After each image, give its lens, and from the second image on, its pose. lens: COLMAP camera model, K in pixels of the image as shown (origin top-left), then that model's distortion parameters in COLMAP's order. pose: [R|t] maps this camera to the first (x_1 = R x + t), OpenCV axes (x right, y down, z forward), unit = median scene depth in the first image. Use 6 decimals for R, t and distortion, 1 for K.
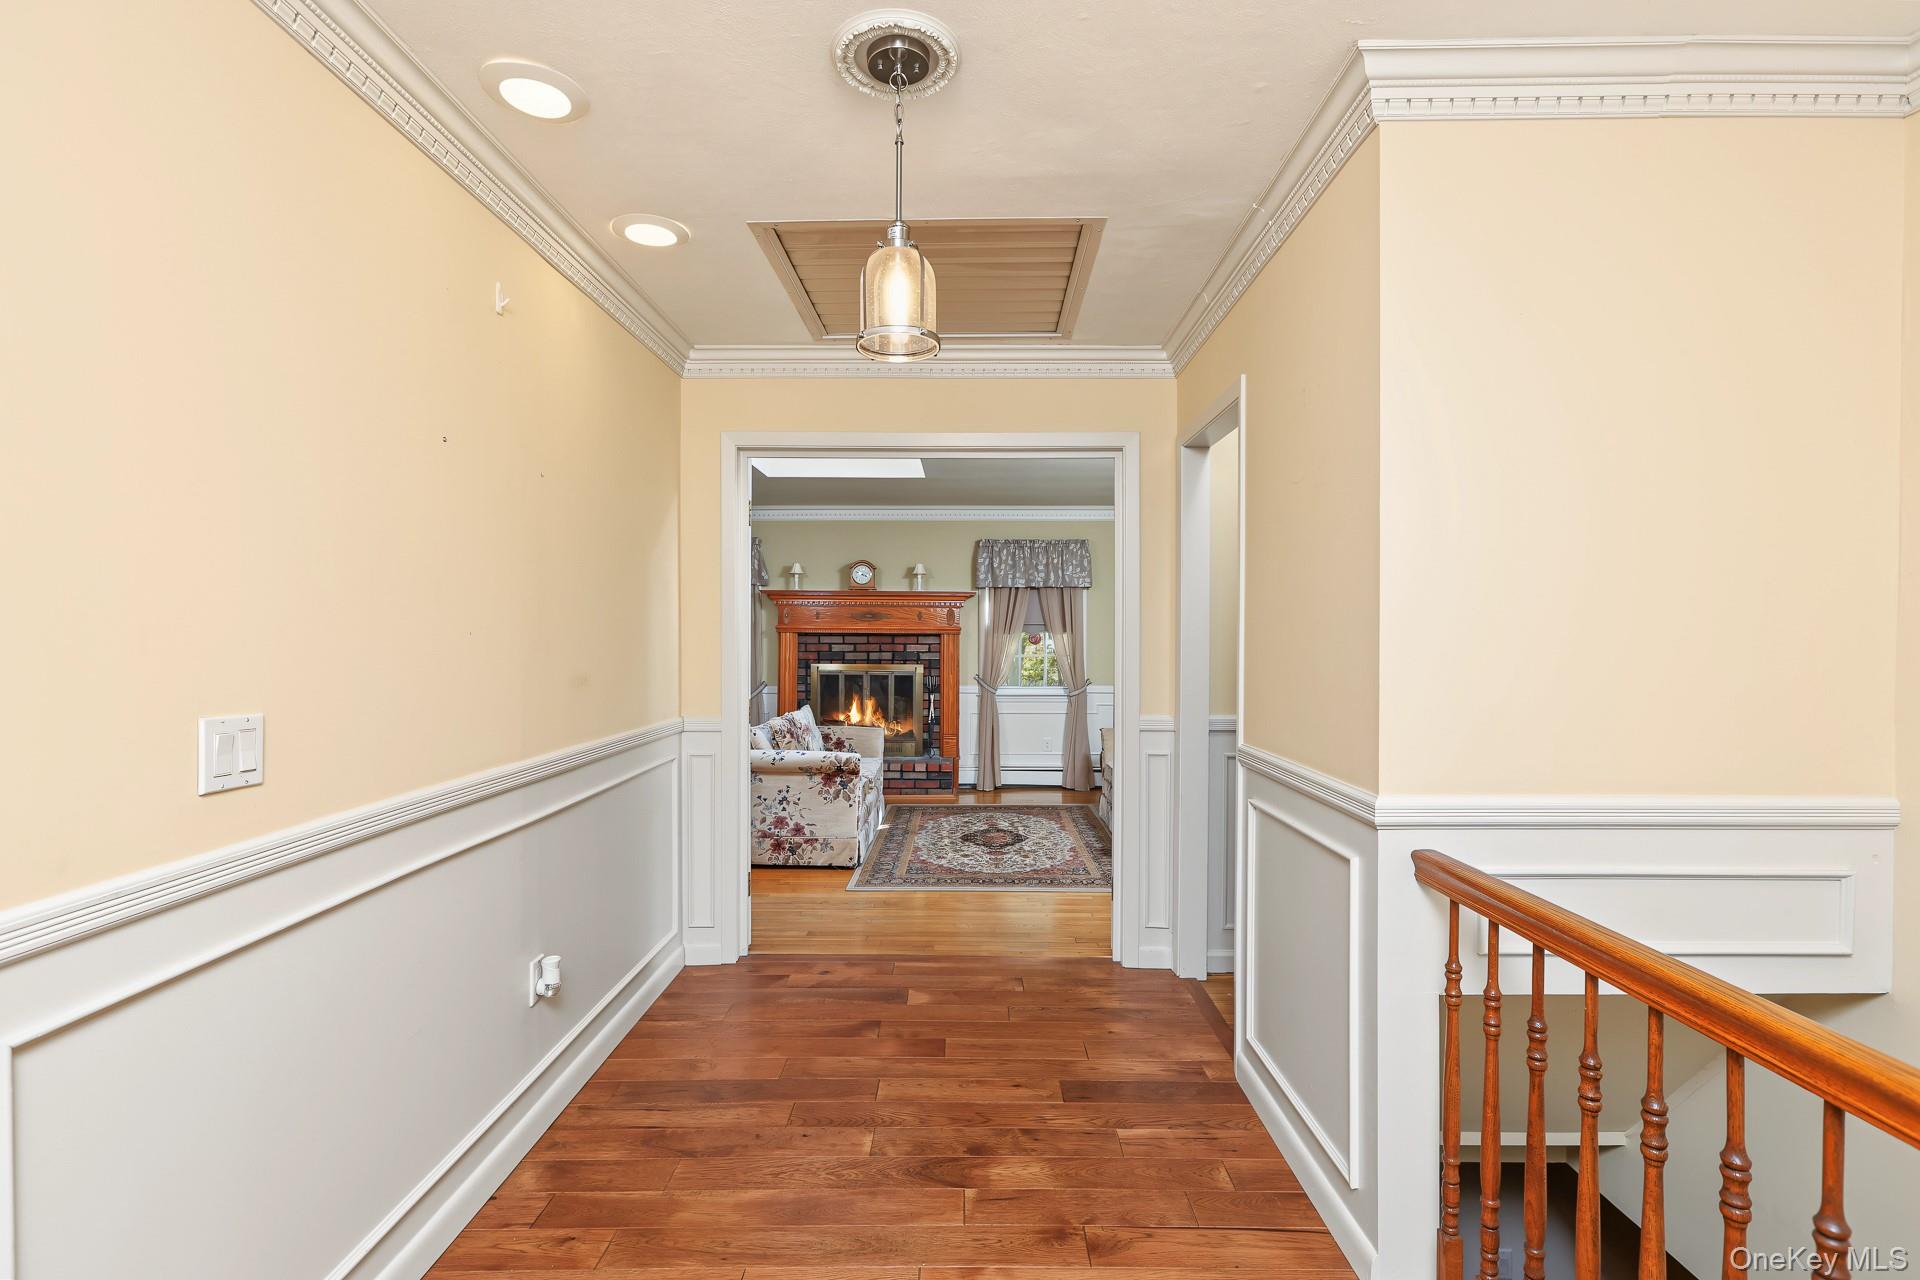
lens RADIAL K [[868.0, 0, 958.7], [0, 868.0, 639.3], [0, 0, 1]] dist [-0.001936, -0.000088]
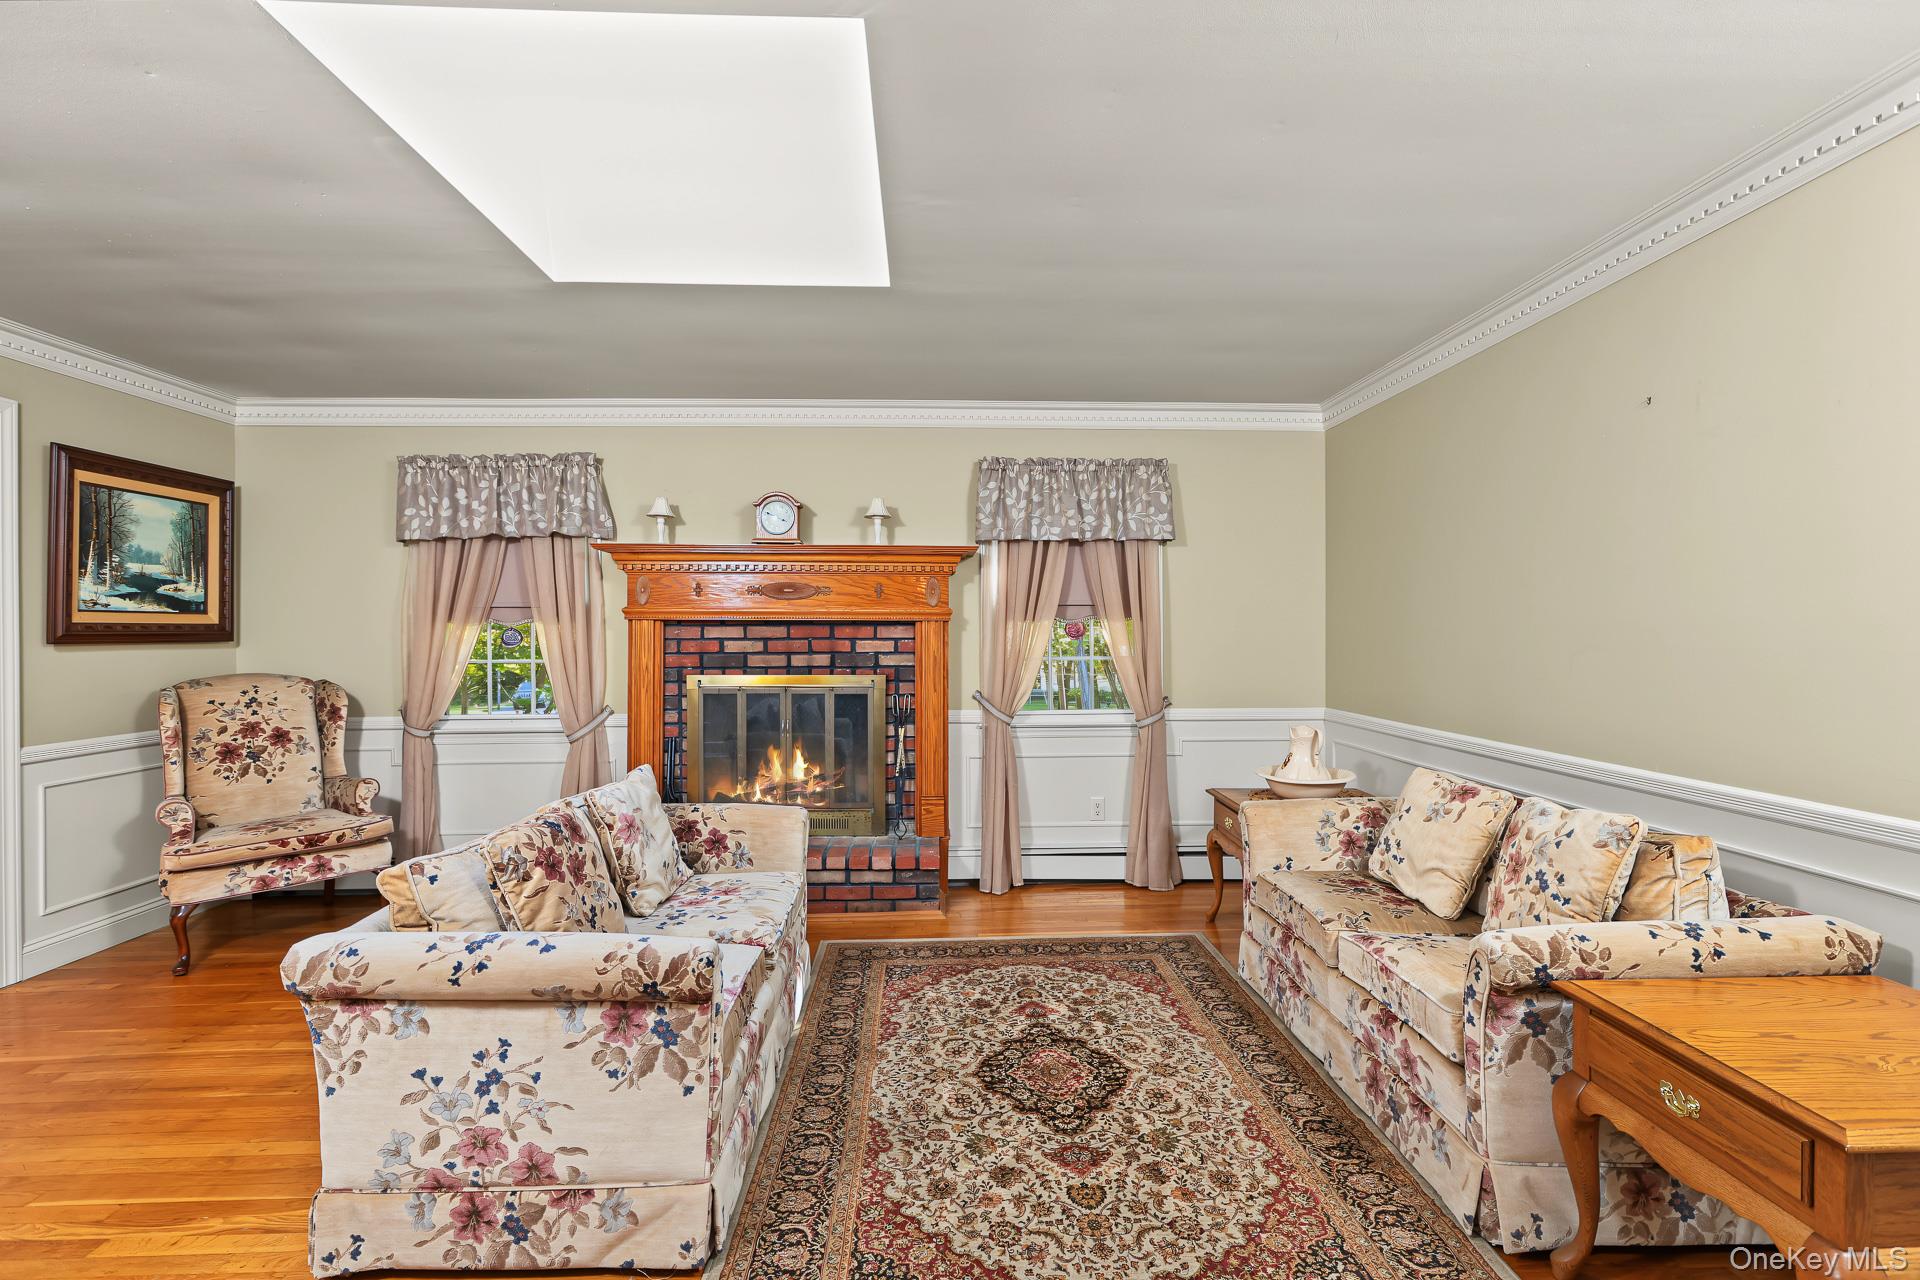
lens RADIAL K [[868.0, 0, 966.5], [0, 868.0, 636.7], [0, 0, 1]] dist [-0.001936, -0.000088]
pose [[0.998254, -0.004230, 0.058921, -0.021121], [0.004464, 0.999983, -0.003841, 0.006488], [-0.058903, 0.004097, 0.998255, 0.425061]]
